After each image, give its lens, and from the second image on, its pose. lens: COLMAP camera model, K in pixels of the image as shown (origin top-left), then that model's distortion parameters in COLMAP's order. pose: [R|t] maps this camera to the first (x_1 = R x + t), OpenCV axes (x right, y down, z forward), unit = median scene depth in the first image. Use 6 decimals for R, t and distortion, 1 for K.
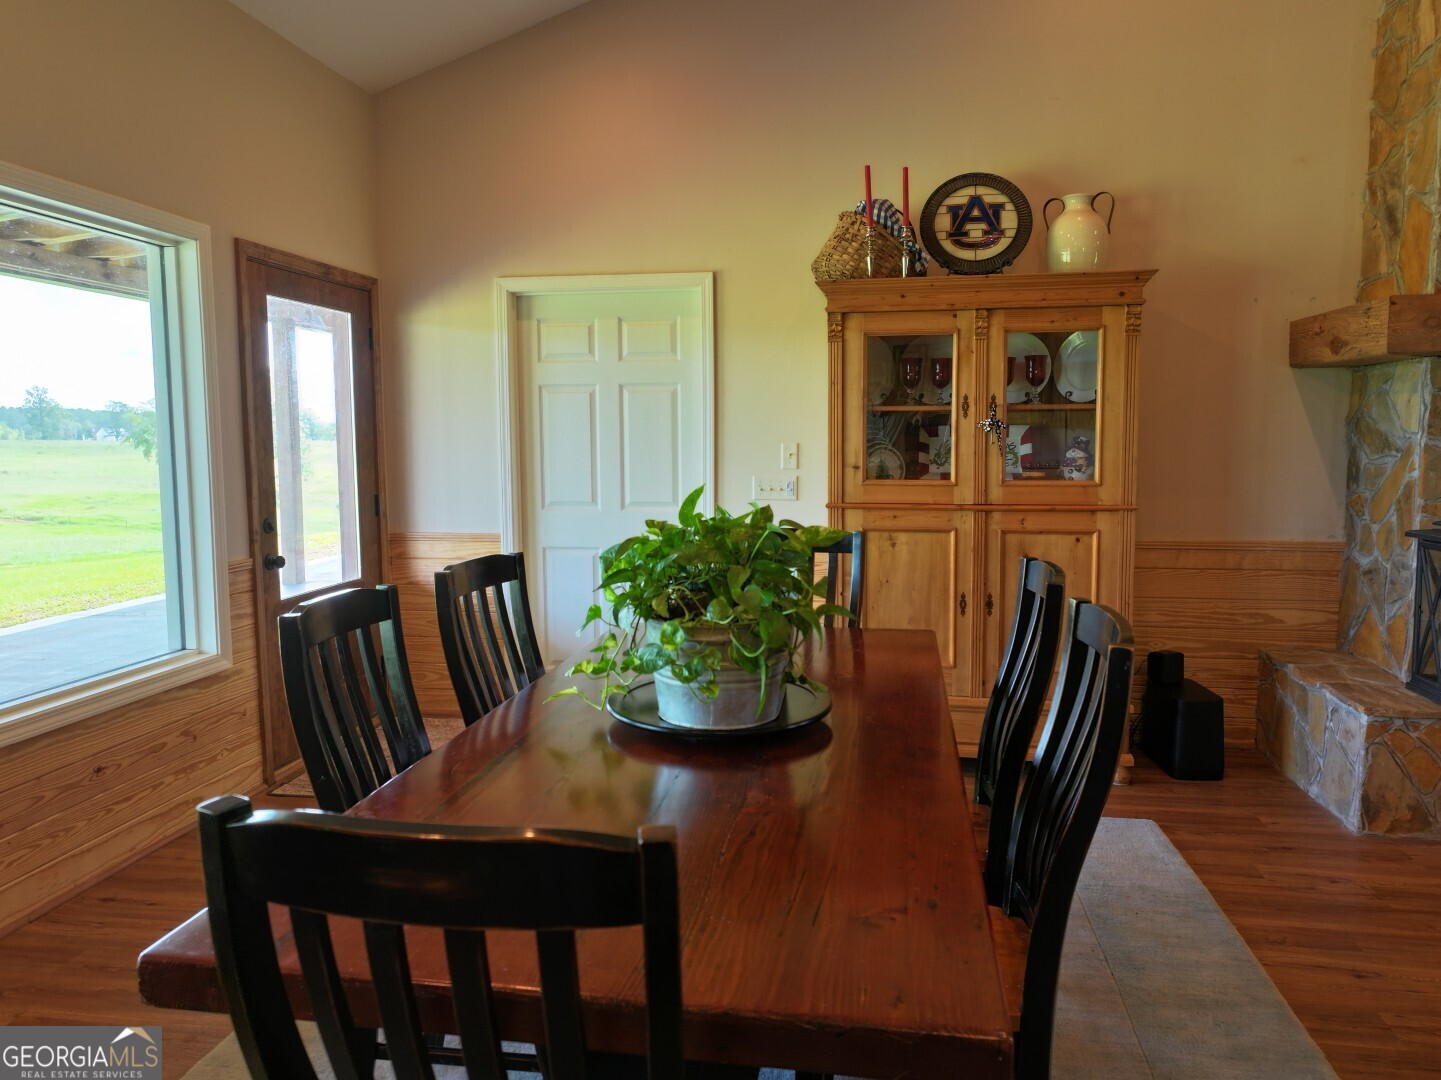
lens RADIAL K [[1020.9, 0, 721.4], [0, 1020.9, 536.6], [0, 0, 1]] dist [0.011592, 0.006126]
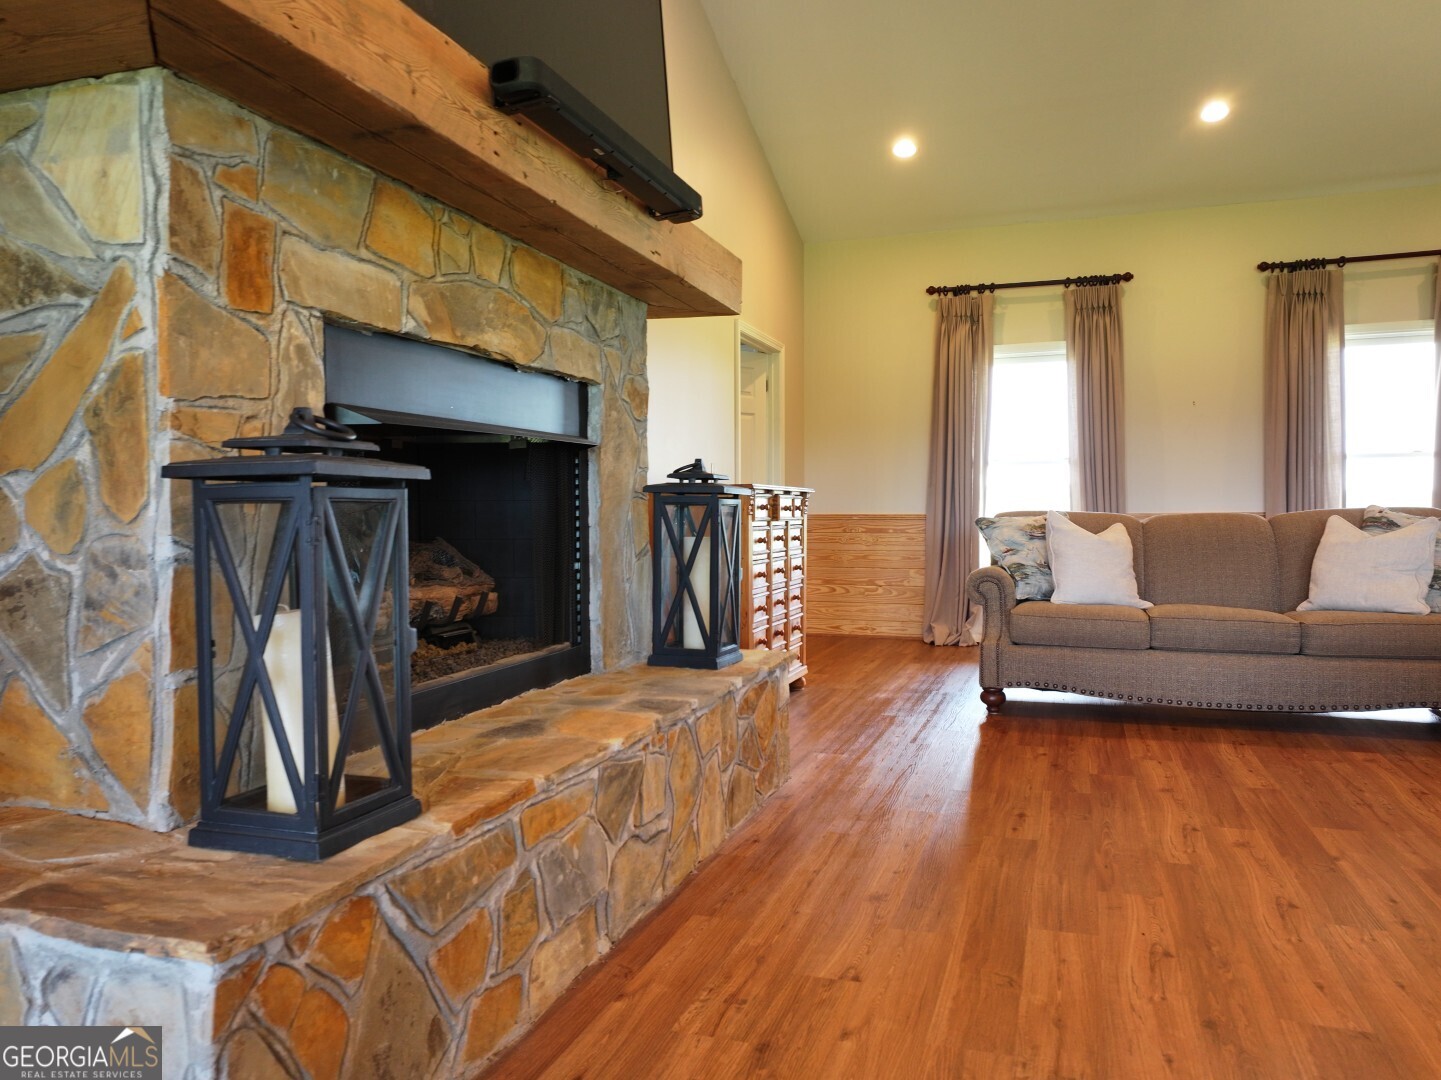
lens RADIAL K [[1020.9, 0, 721.3], [0, 1020.9, 533.8], [0, 0, 1]] dist [0.011592, 0.006126]
pose [[0.169390, -0.015031, 0.985434, 0.289283], [0.098010, 0.995184, -0.001667, 0.042927], [-0.980664, 0.096865, 0.170047, 0.689812]]
